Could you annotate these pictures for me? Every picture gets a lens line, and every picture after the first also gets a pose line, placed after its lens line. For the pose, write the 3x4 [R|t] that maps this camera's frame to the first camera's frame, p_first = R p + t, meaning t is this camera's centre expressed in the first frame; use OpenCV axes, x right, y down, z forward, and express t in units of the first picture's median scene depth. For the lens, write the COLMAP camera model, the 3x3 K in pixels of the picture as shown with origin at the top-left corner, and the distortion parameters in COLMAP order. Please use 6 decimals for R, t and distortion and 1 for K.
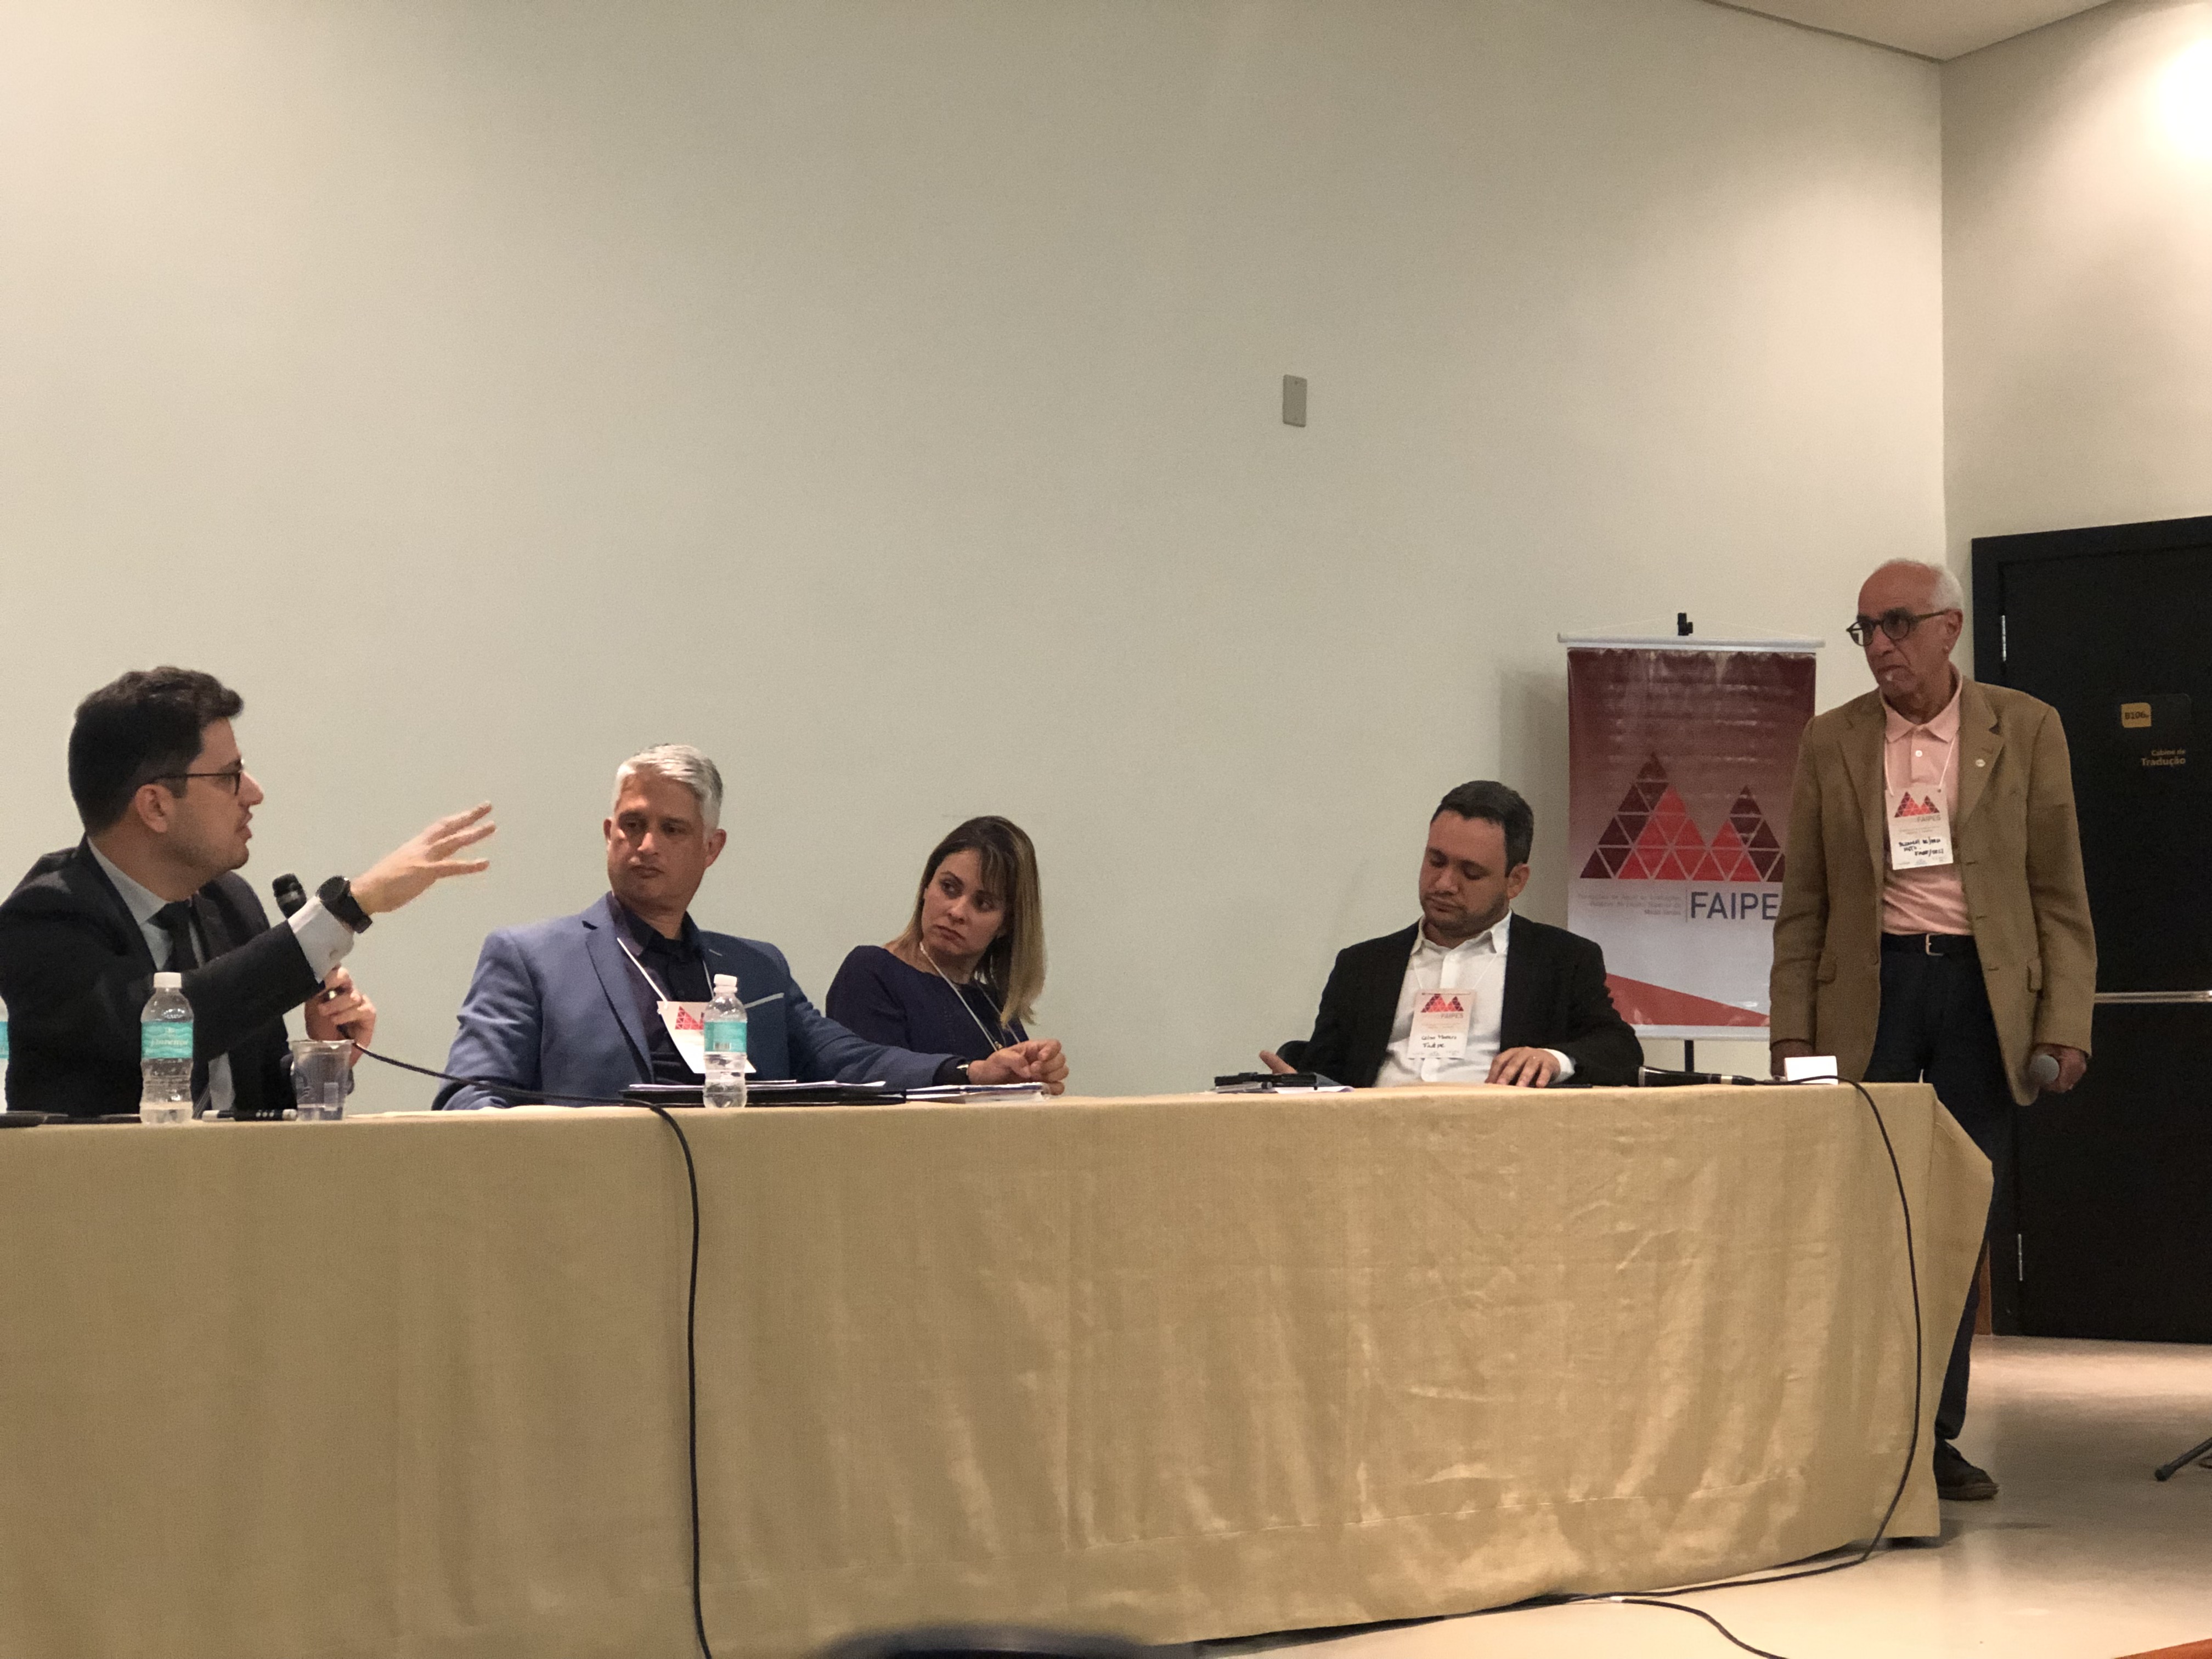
lens RADIAL K [[3622.2, 0, 1096.3], [0, 3622.2, 814.9], [0, 0, 1]] dist [0.040374, 0.000000]
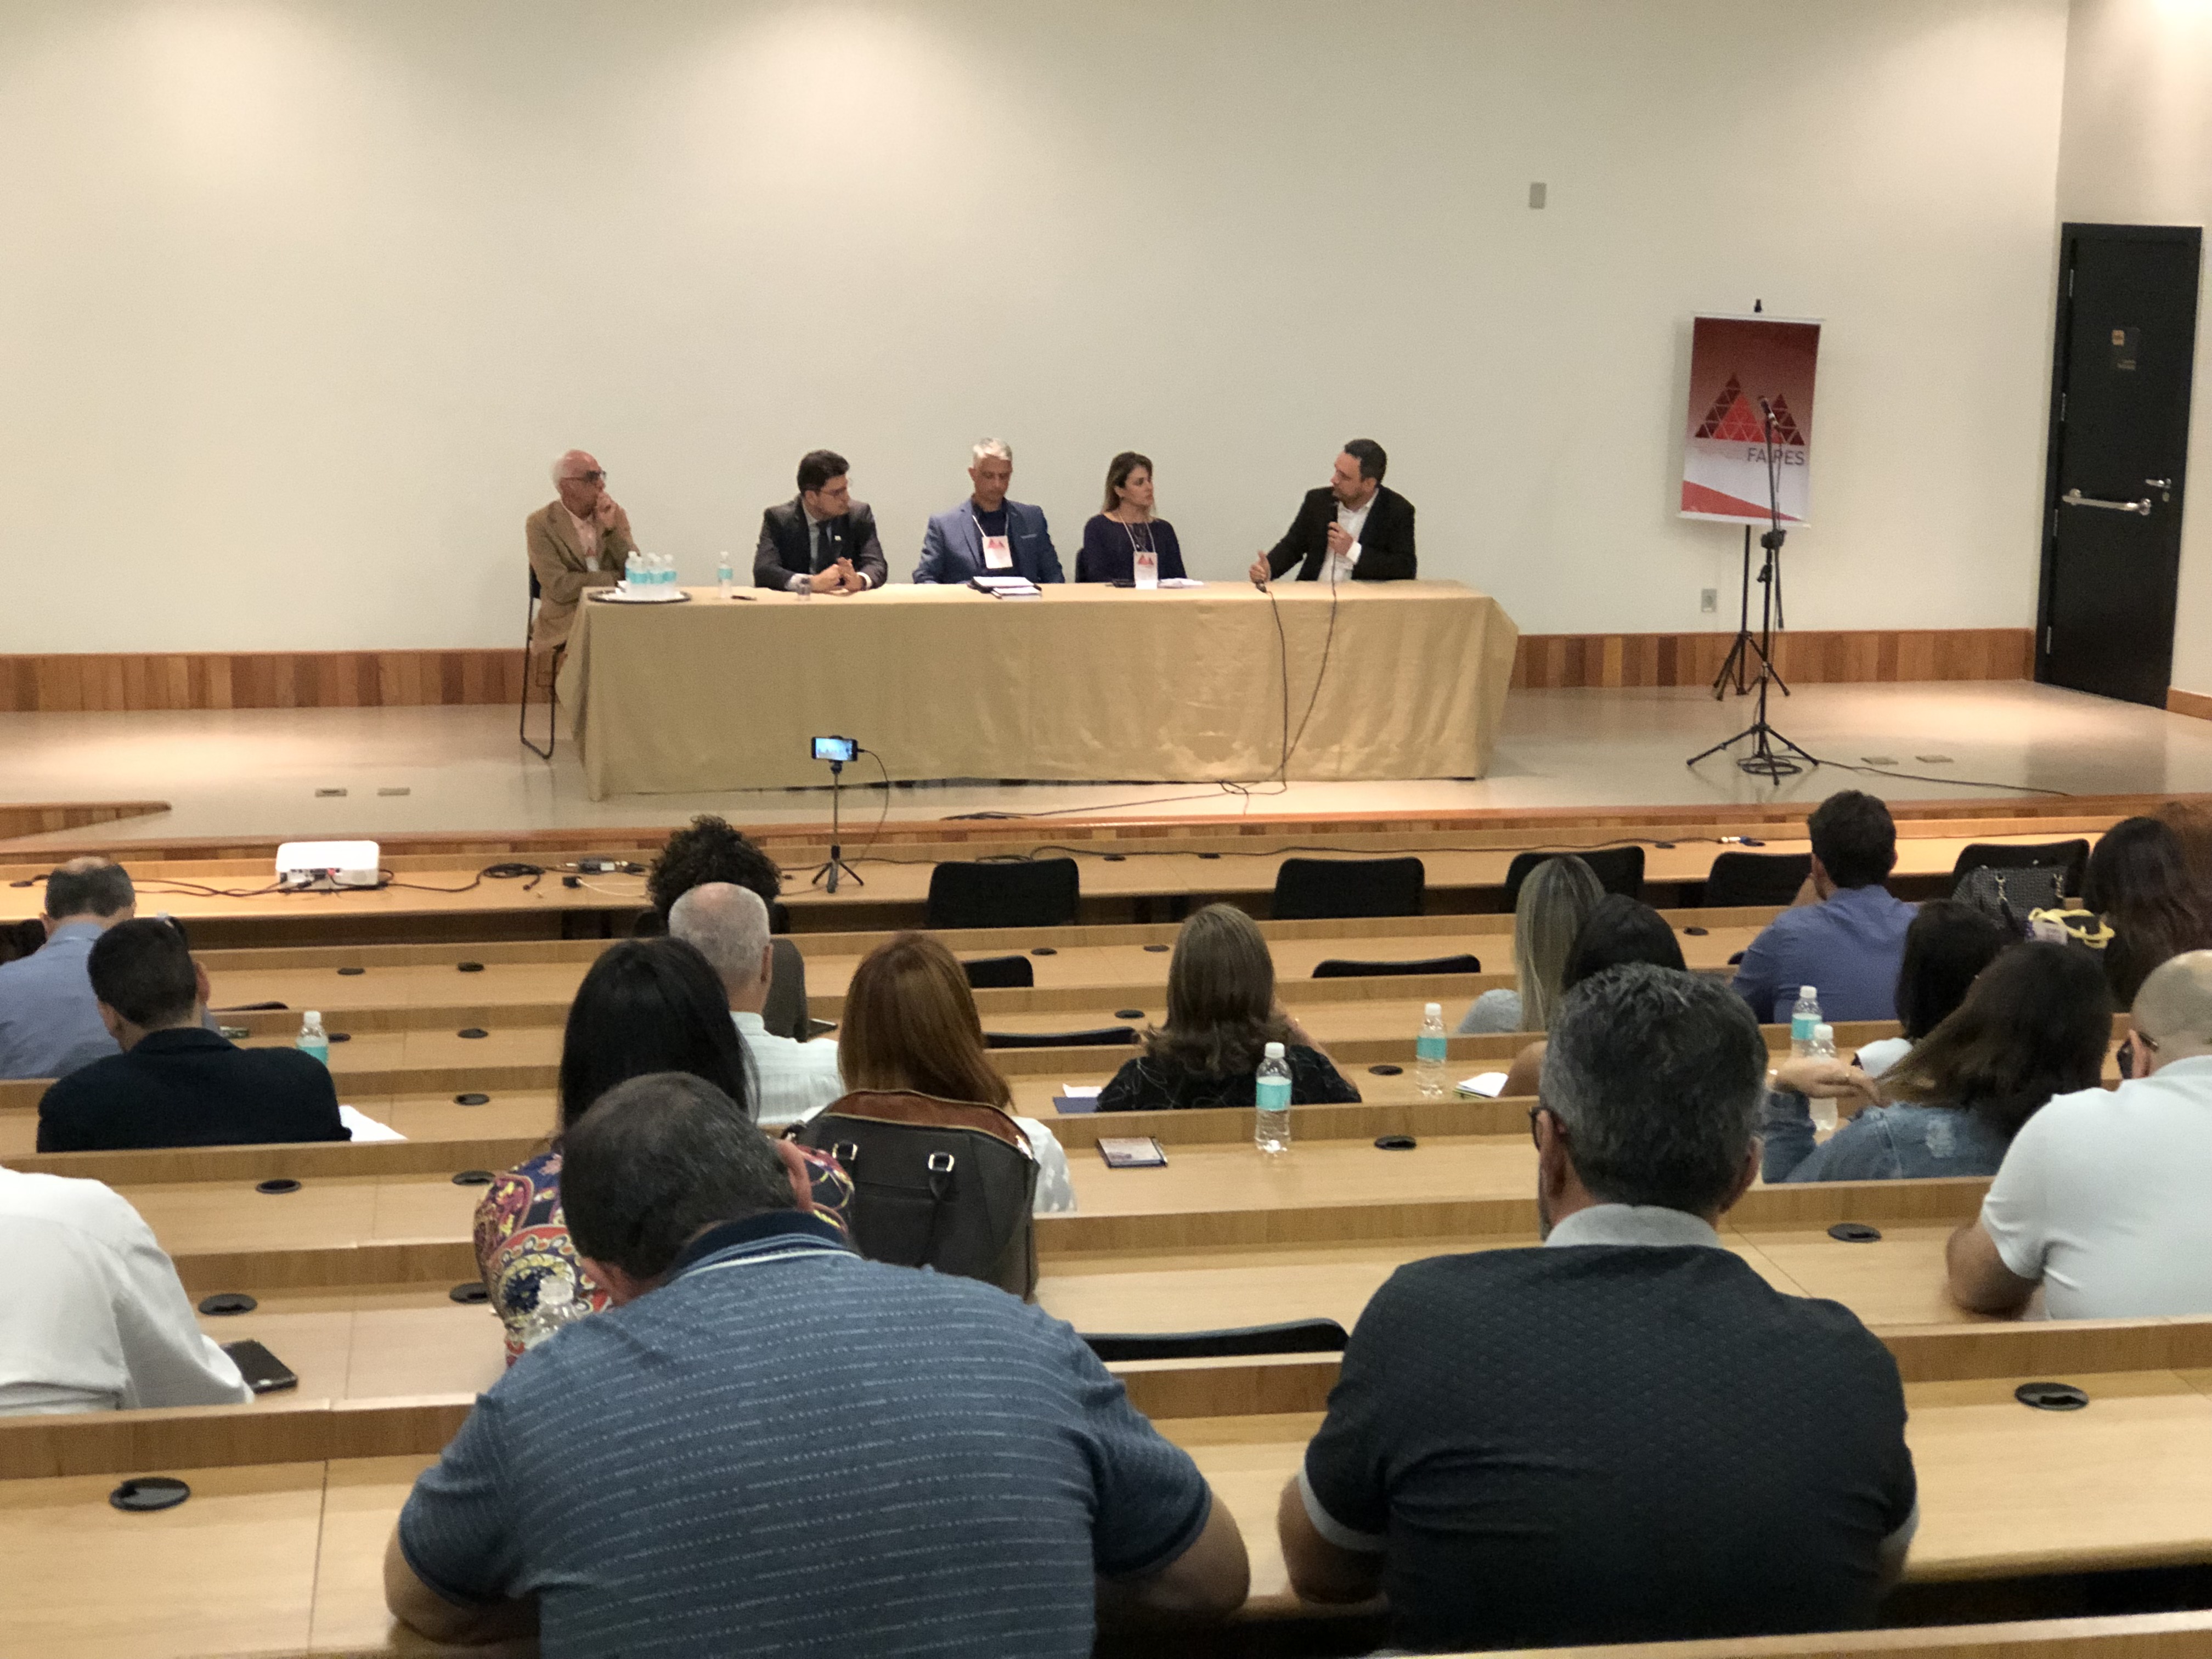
lens RADIAL K [[3622.2, 0, 1107.9], [0, 3622.2, 832.0], [0, 0, 1]] dist [0.040374, 0.000000]
pose [[0.854903, 0.110954, -0.506784, 1.331081], [0.016372, 0.970605, 0.240119, -0.380237], [0.518530, -0.213576, 0.827957, -1.247118]]
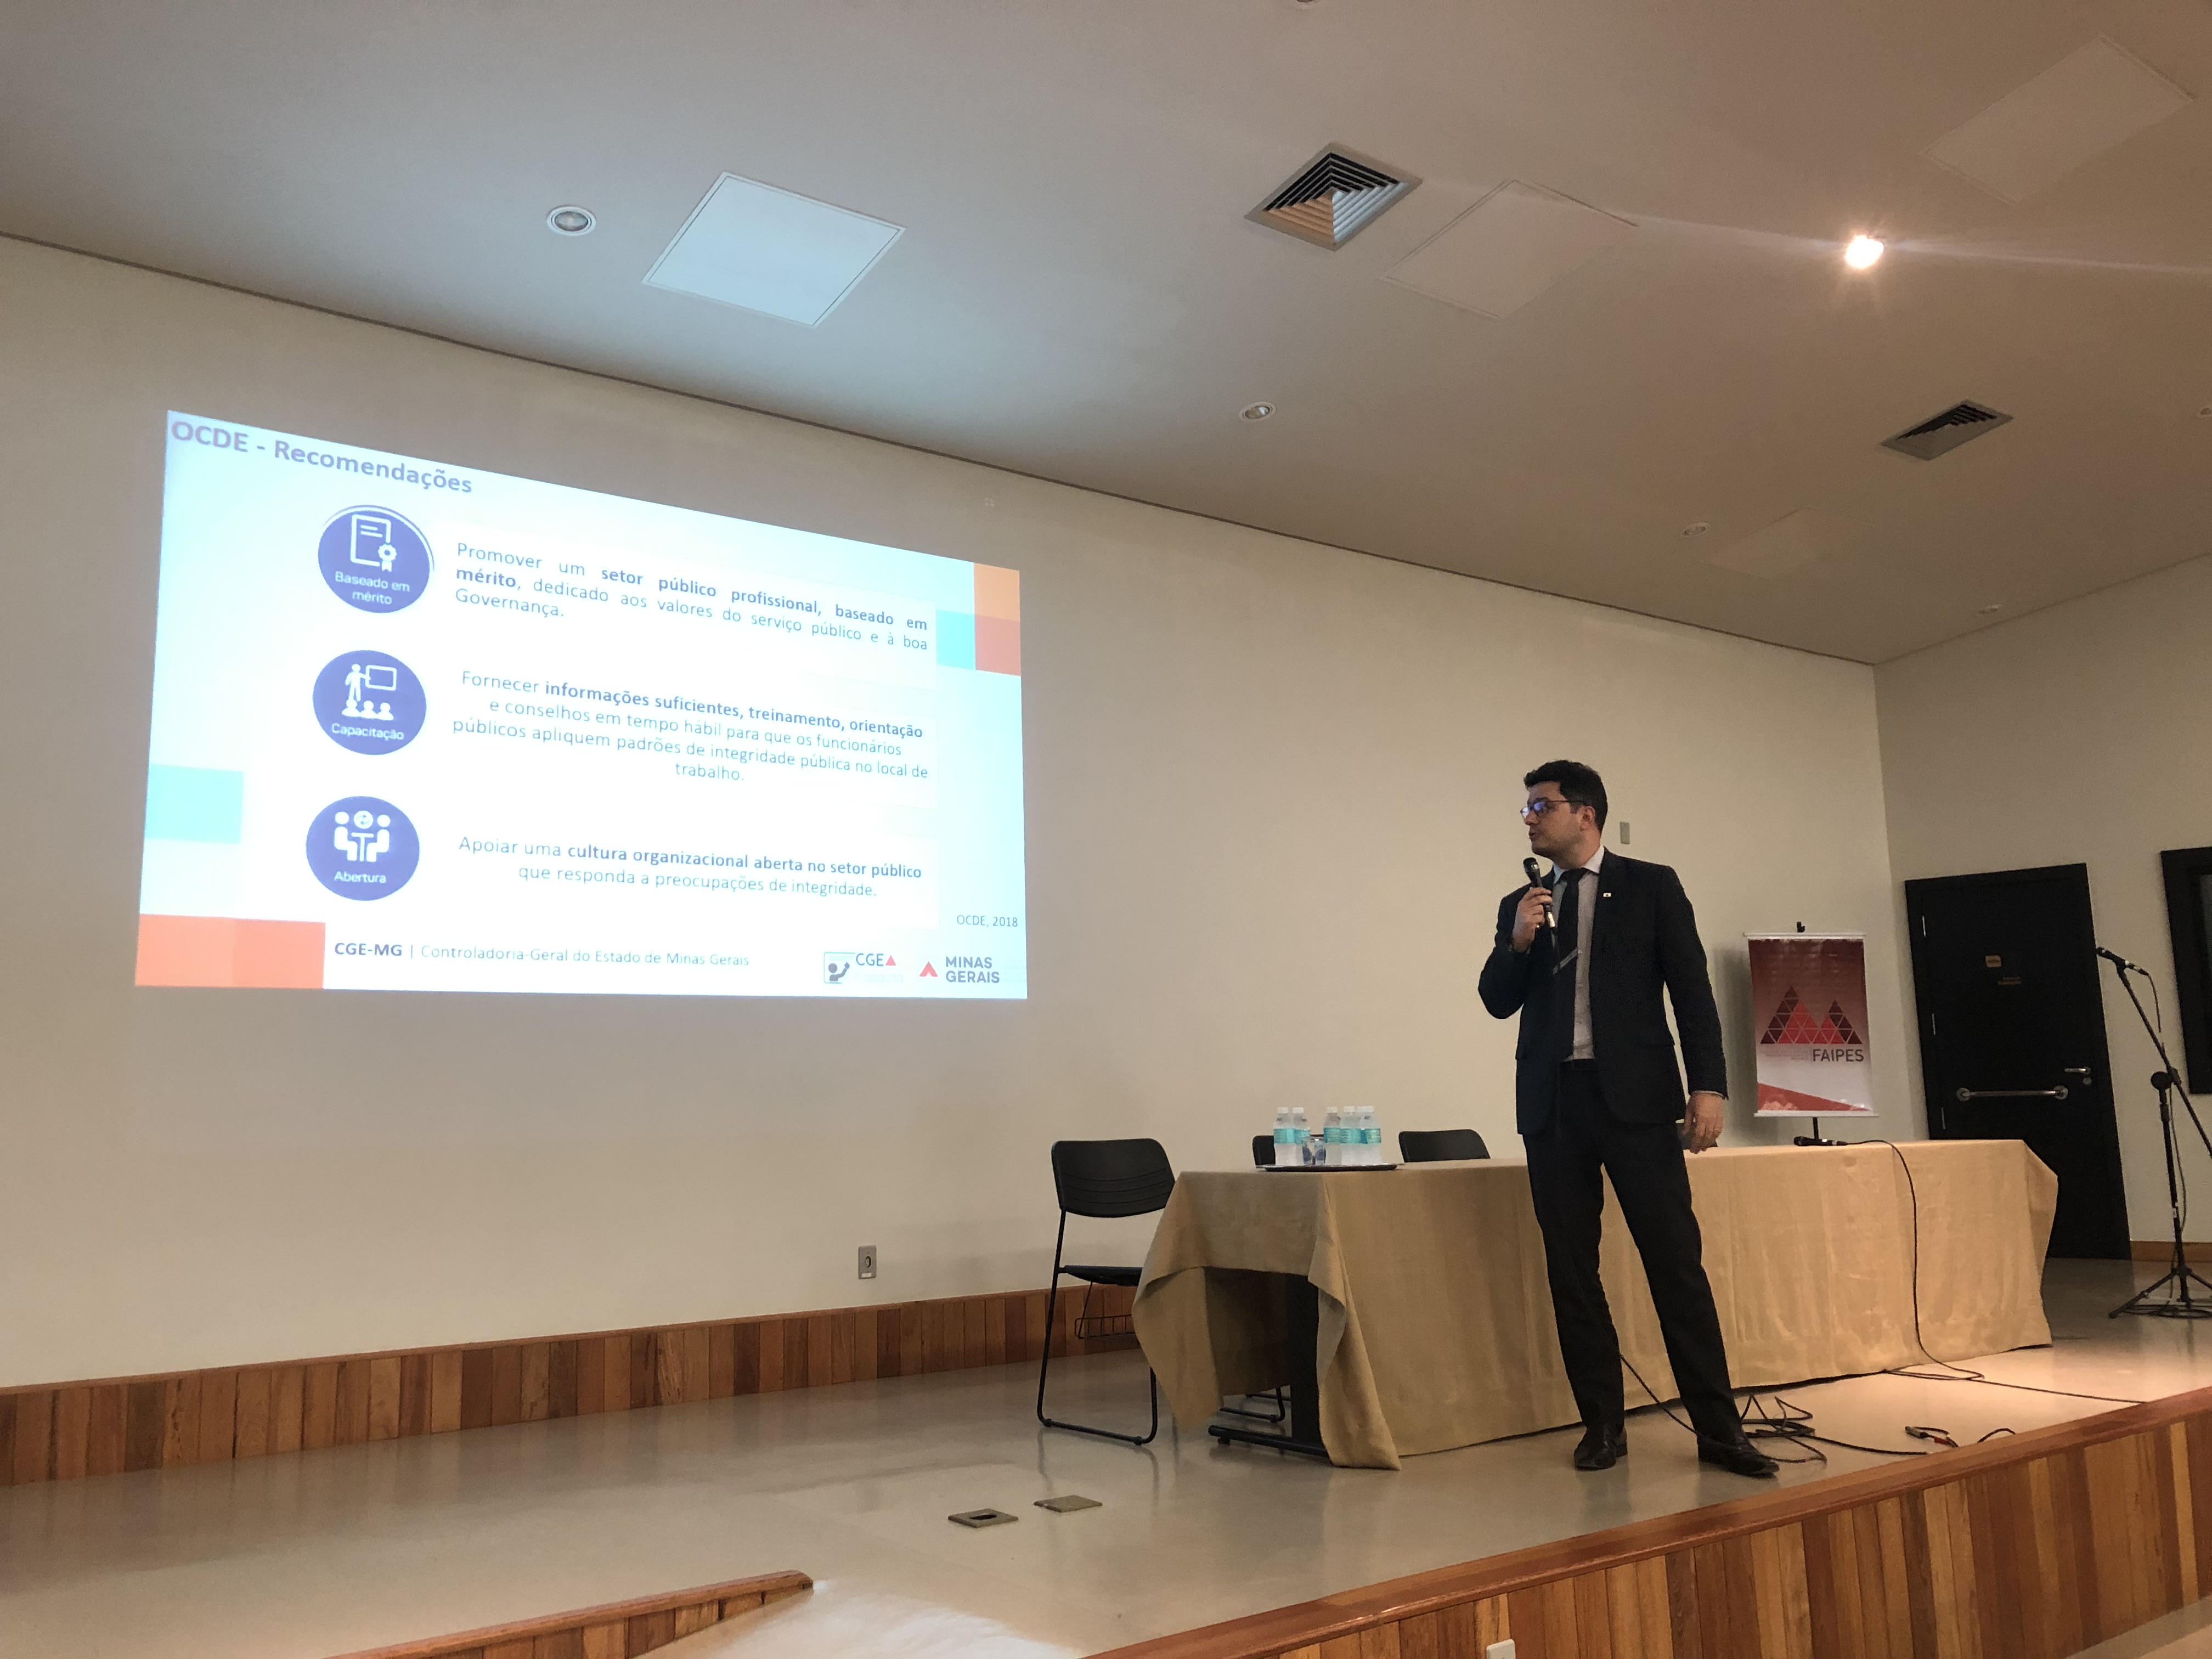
lens RADIAL K [[1830.2, 0, 1113.1], [0, 1830.2, 831.8], [0, 0, 1]] dist [0.024491, -0.000138]
pose [[0.997373, -0.026303, -0.067492, -0.274258], [0.020201, 0.995777, -0.089553, -0.028725], [0.069562, 0.087954, 0.993693, -0.224509]]
